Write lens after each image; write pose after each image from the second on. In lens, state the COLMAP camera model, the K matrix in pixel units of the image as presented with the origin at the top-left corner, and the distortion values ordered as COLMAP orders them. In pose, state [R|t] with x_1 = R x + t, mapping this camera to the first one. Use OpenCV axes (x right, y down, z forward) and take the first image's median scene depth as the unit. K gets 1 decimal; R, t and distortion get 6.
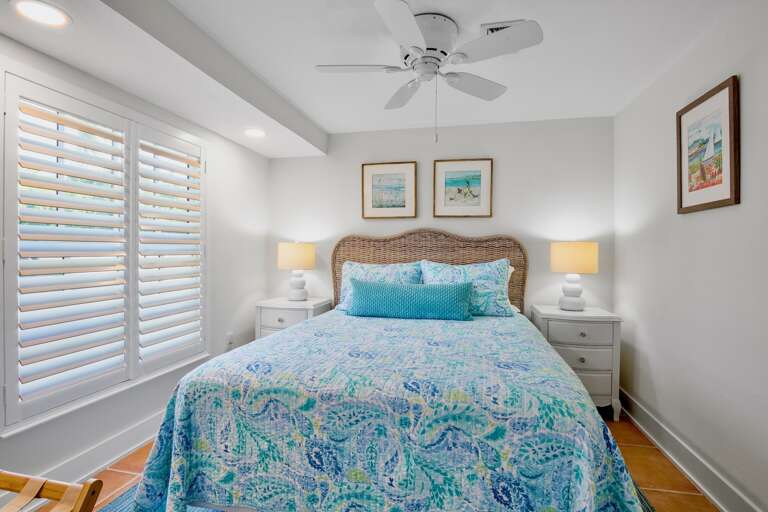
lens RADIAL K [[377.9, 0, 380.6], [0, 377.9, 249.4], [0, 0, 1]] dist [-0.019891, -0.000276]
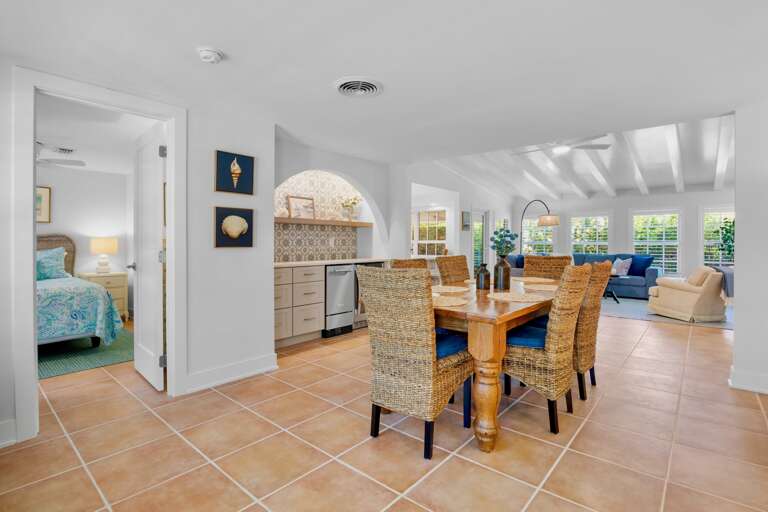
lens RADIAL K [[377.9, 0, 380.6], [0, 377.9, 249.4], [0, 0, 1]] dist [-0.019891, -0.000276]
pose [[0.473249, -0.018372, 0.880737, -0.534497], [0.001582, 0.999799, 0.020006, 0.002241], [-0.880927, -0.008074, 0.473183, -1.226974]]
